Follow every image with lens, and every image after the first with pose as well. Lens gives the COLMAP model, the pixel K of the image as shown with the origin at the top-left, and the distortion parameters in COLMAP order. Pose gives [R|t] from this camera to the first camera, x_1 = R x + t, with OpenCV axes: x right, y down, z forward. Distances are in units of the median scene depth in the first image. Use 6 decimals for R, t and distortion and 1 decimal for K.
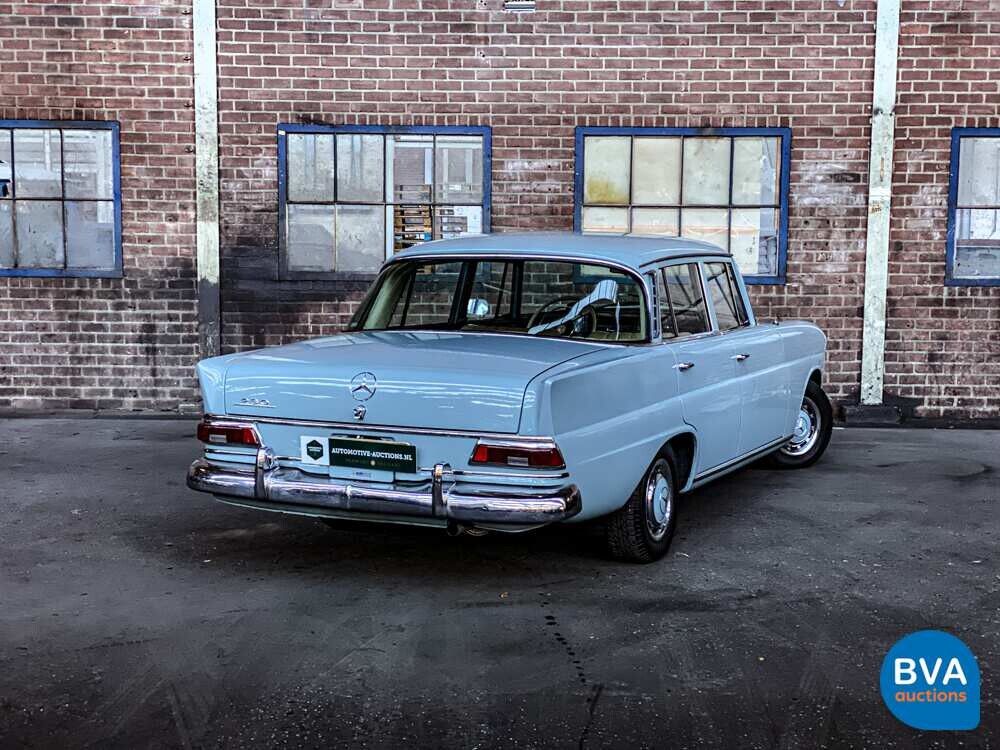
lens RADIAL K [[1453.2, 0, 504.2], [0, 1453.2, 358.2], [0, 0, 1]] dist [0.182458, -0.401148]
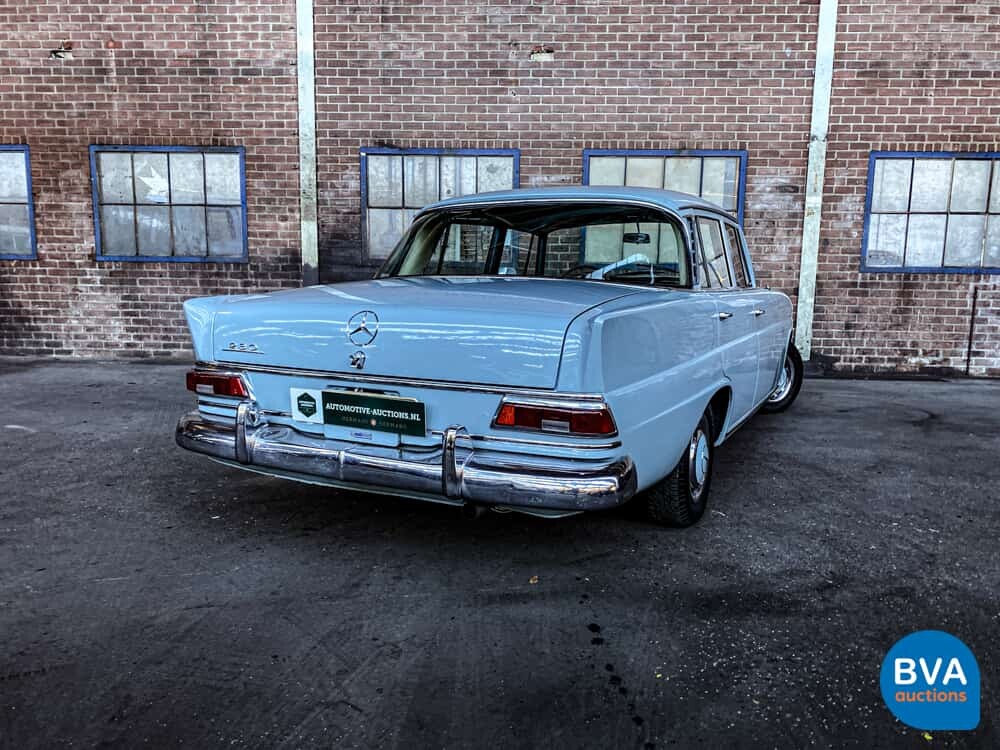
lens RADIAL K [[753.2, 0, 499.5], [0, 753.2, 371.7], [0, 0, 1]] dist [0.006362, 0.003745]
pose [[0.999471, 0.009855, -0.030985, -0.003934], [-0.008458, 0.998956, 0.044902, 0.012782], [0.031395, -0.044616, 0.998511, 0.306845]]
